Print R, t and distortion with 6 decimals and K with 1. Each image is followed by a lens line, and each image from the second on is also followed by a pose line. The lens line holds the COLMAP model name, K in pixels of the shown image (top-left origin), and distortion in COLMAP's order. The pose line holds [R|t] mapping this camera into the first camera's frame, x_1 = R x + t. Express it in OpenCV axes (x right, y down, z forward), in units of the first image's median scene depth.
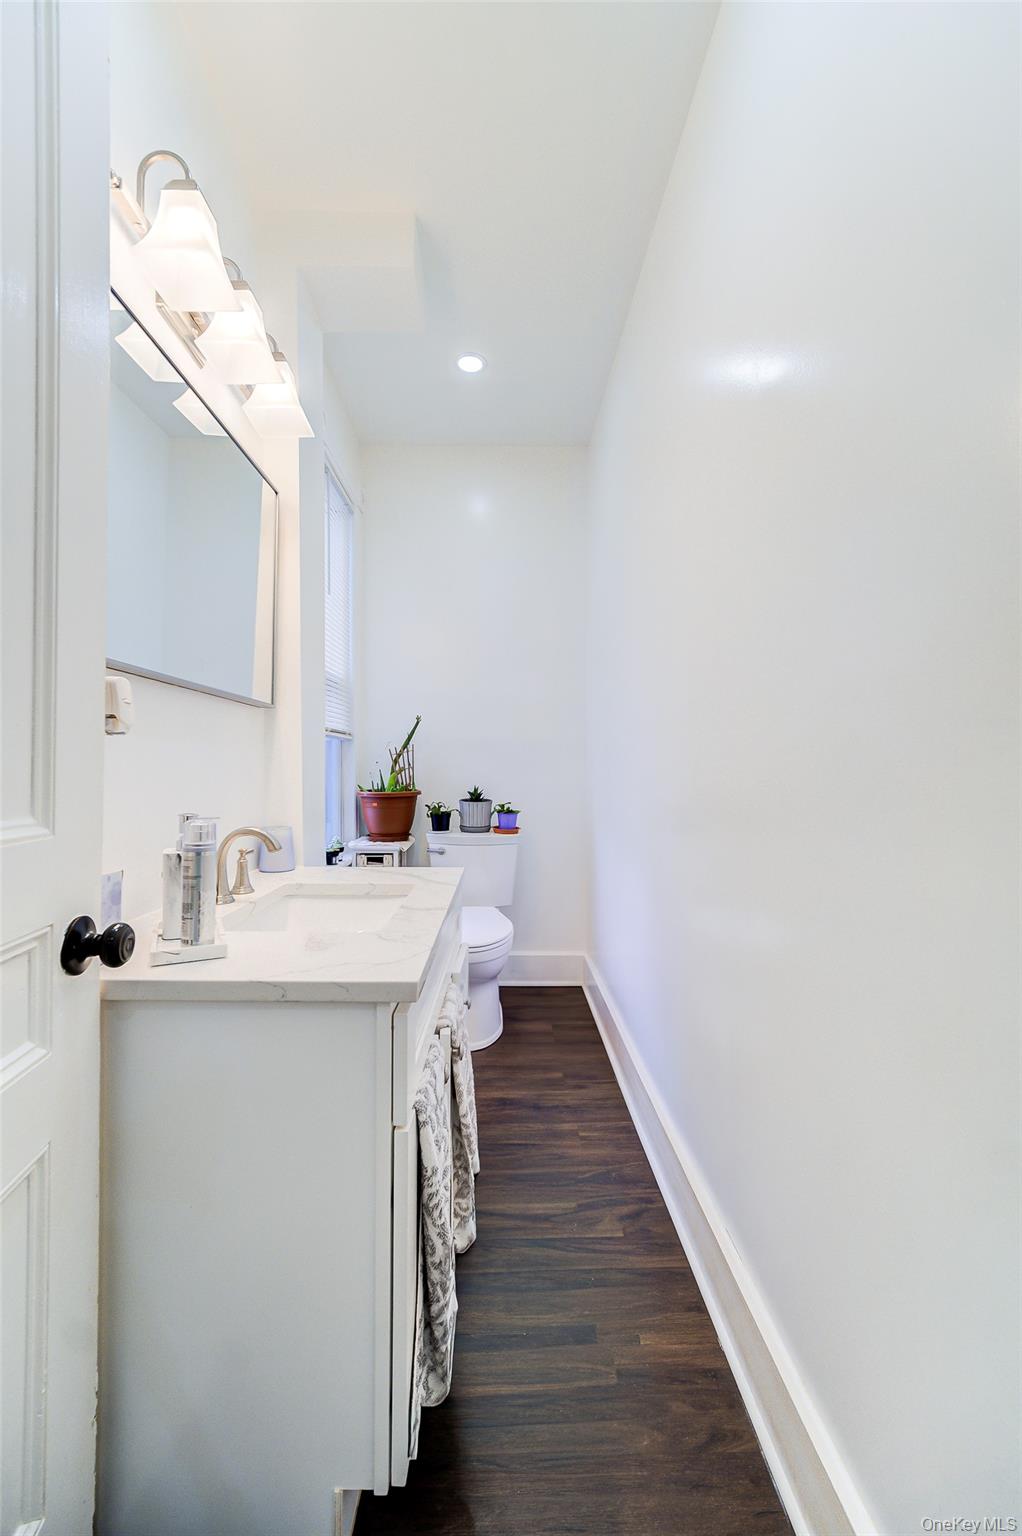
lens RADIAL K [[619.5, 0, 511.0], [0, 619.5, 768.0], [0, 0, 1]] dist [-0.005013, -0.000771]
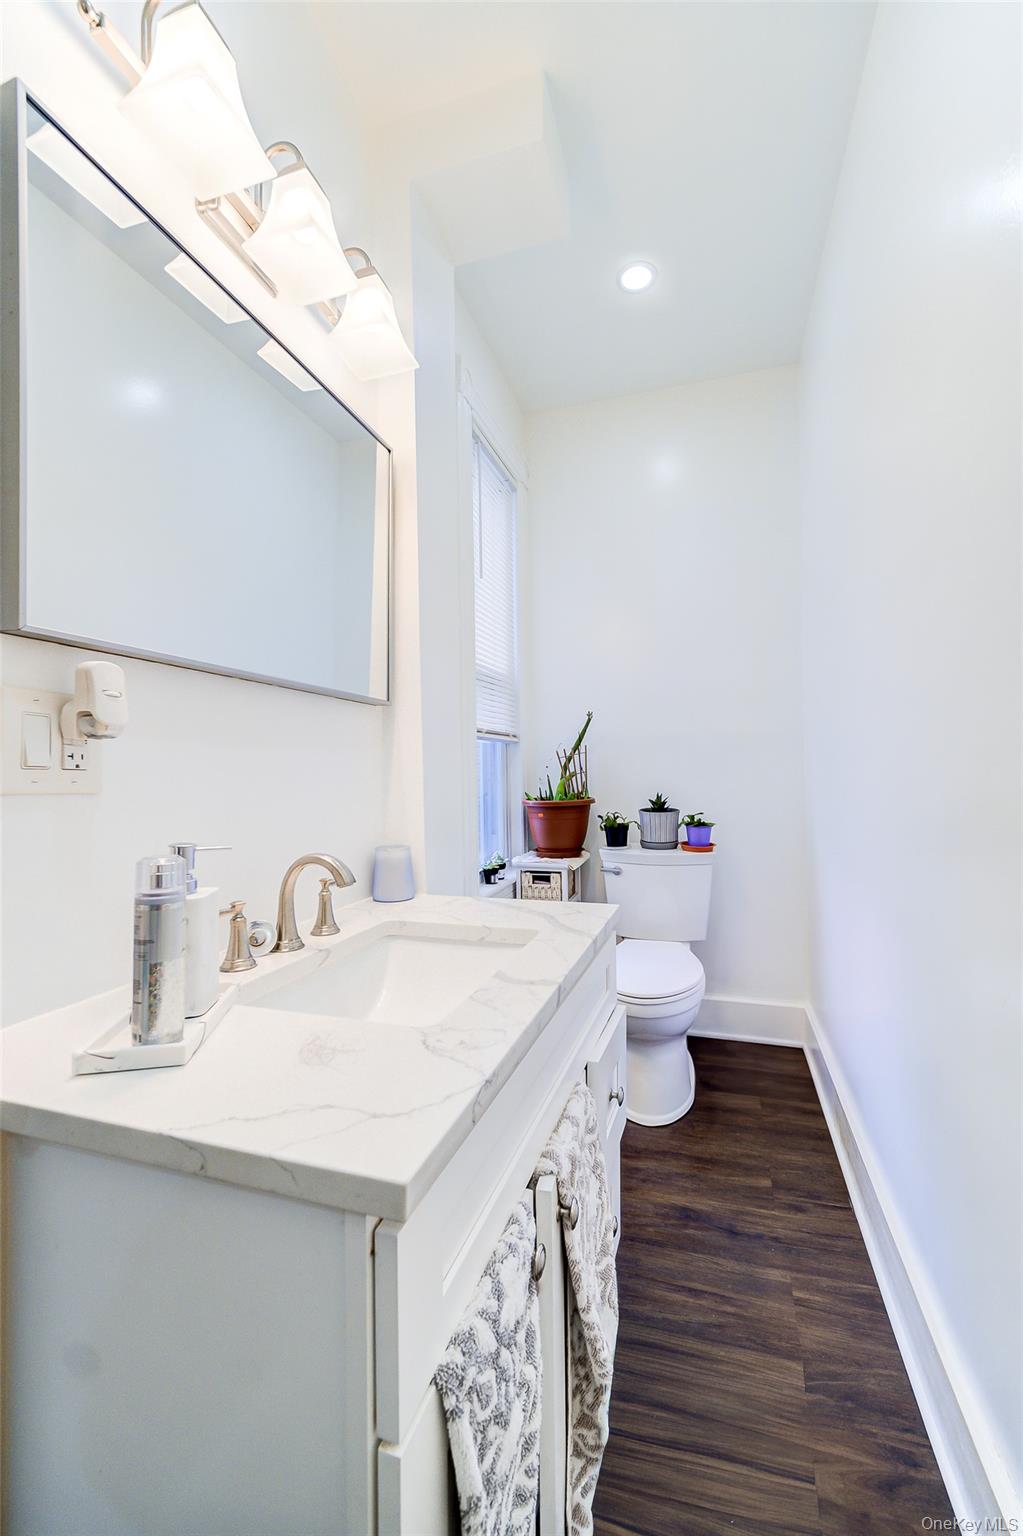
lens RADIAL K [[604.5, 0, 543.5], [0, 604.5, 767.6], [0, 0, 1]] dist [0.000698, 0.000429]
pose [[0.953312, -0.019205, -0.301375, 0.046827], [0.017564, 0.999812, -0.008153, -0.001167], [0.301475, 0.002479, 0.953471, 0.207749]]
